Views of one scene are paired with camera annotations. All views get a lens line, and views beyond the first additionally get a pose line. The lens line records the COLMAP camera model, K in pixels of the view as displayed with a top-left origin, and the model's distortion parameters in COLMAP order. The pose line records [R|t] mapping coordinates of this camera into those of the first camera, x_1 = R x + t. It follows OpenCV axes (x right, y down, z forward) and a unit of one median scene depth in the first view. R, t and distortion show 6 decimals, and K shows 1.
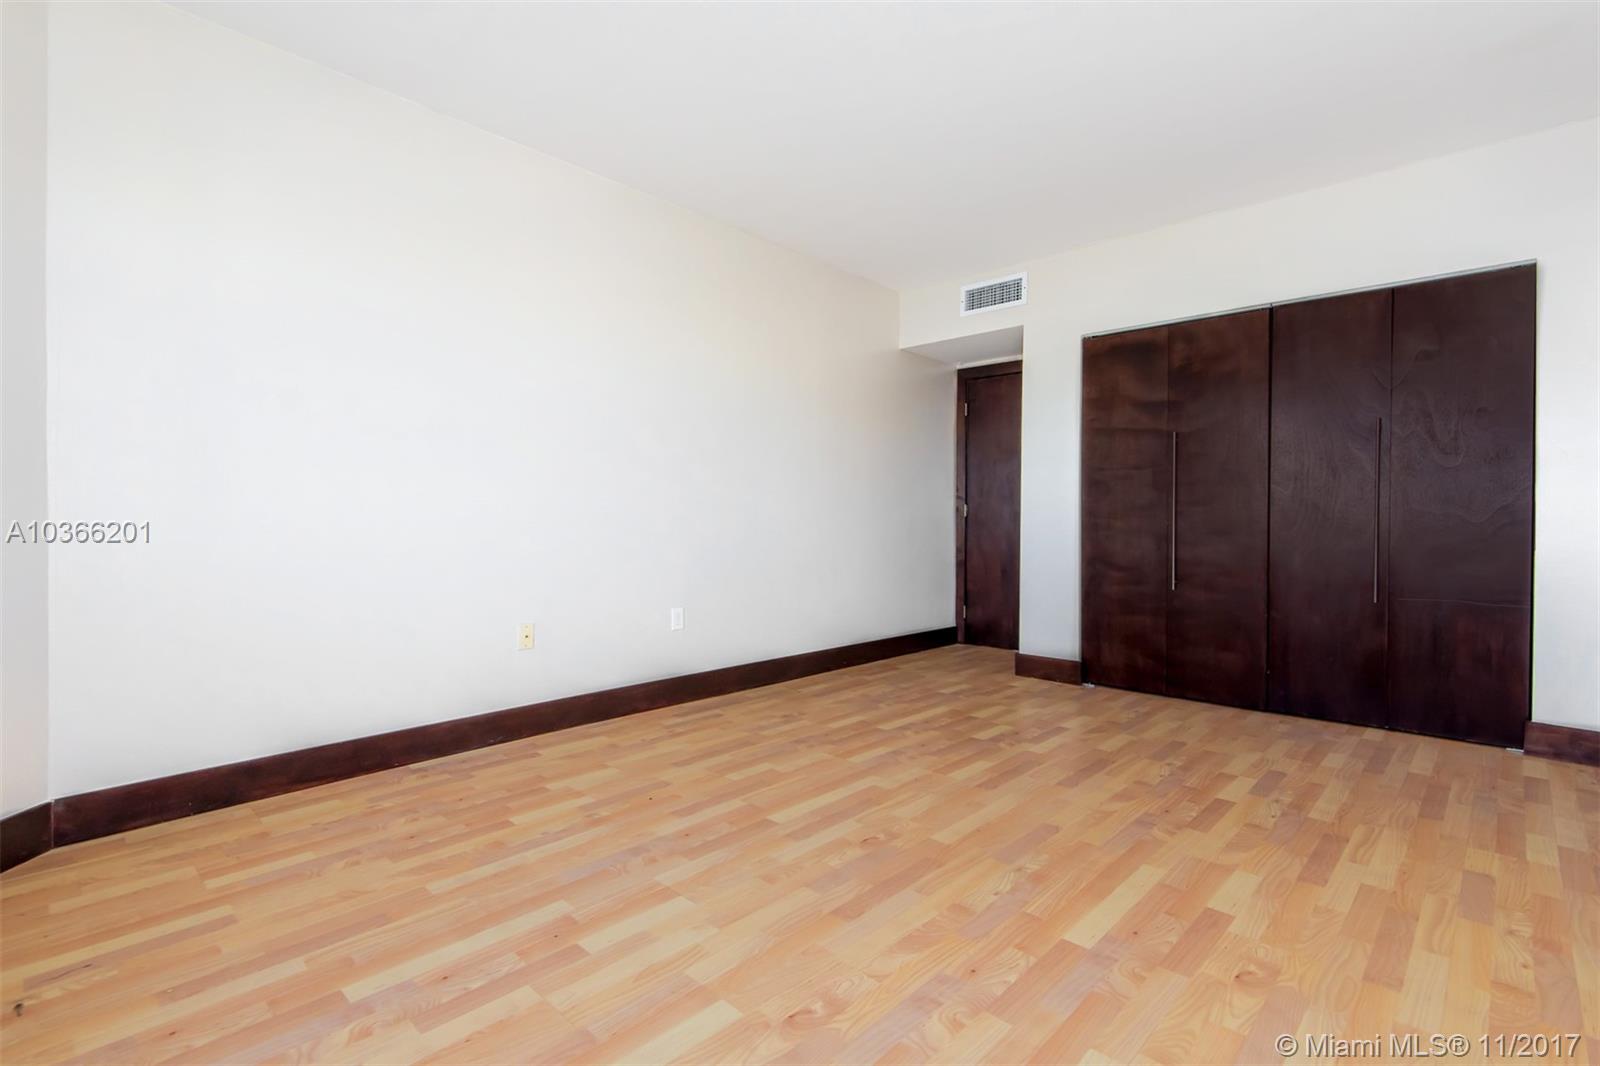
lens RADIAL K [[741.2, 0, 795.9], [0, 741.2, 530.1], [0, 0, 1]] dist [0.029684, -0.009759]
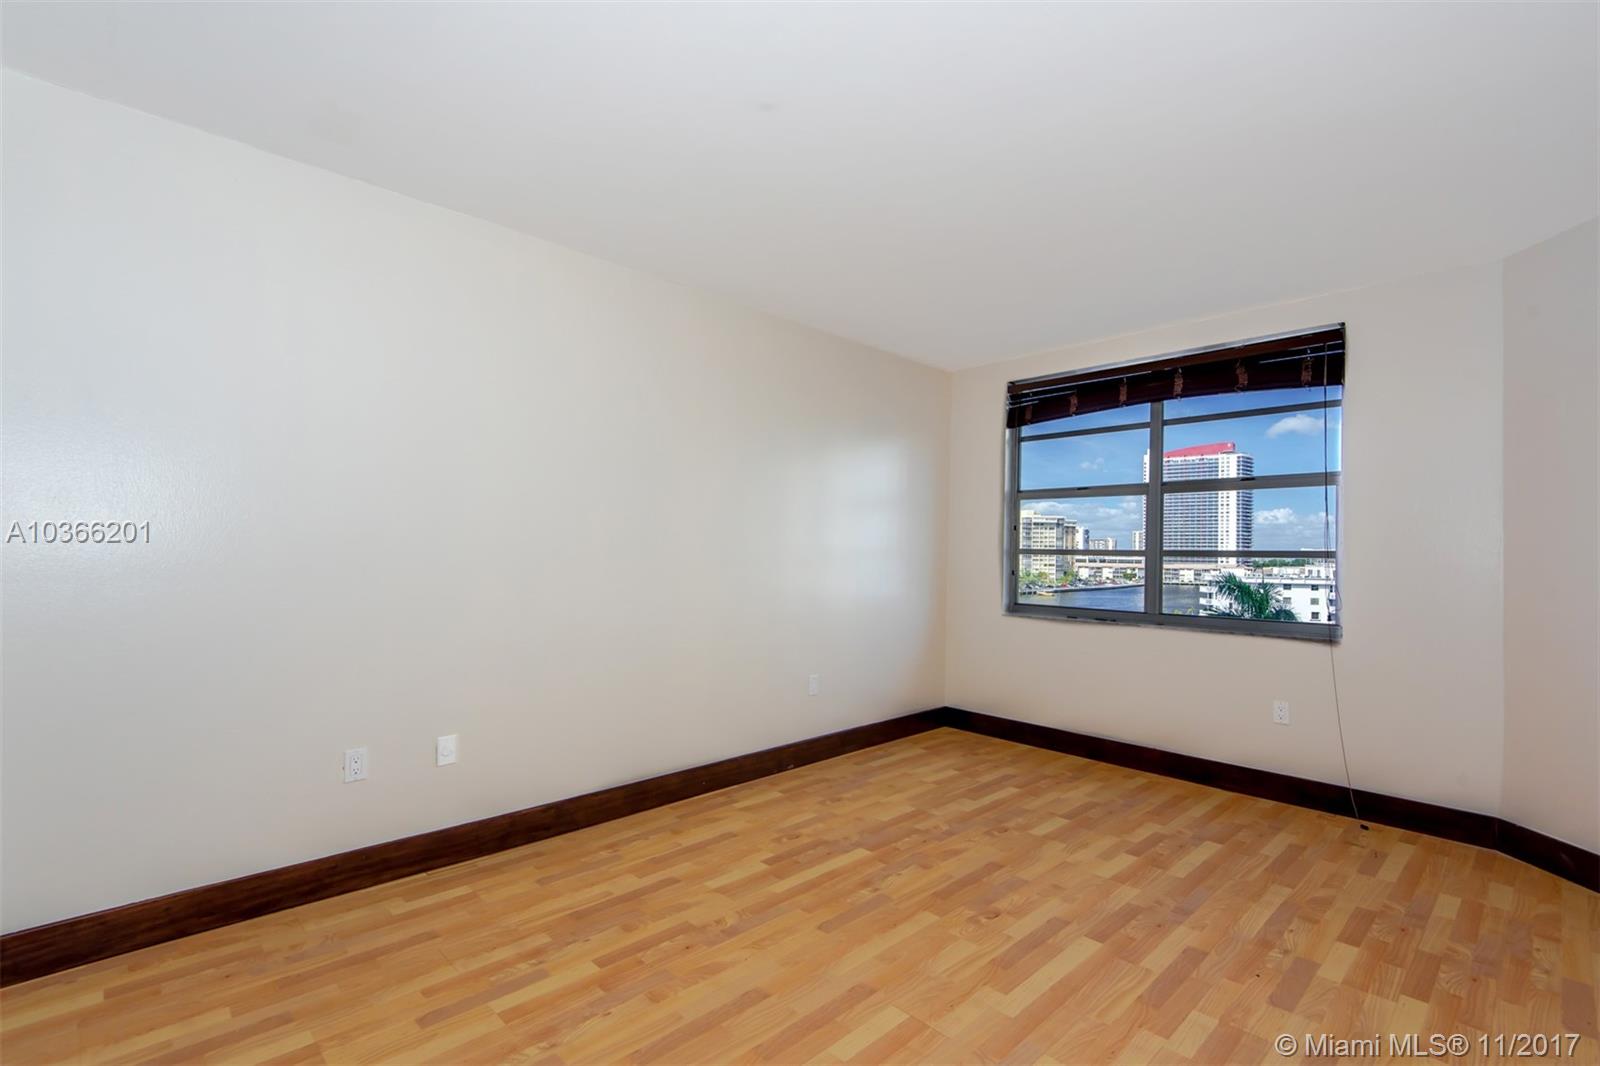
lens RADIAL K [[741.2, 0, 790.1], [0, 741.2, 532.7], [0, 0, 1]] dist [0.029684, -0.009759]
pose [[-0.998309, -0.017207, 0.055517, 0.366059], [-0.017990, 0.999745, -0.013634, -0.162584], [-0.055268, -0.014609, -0.998365, 2.222930]]
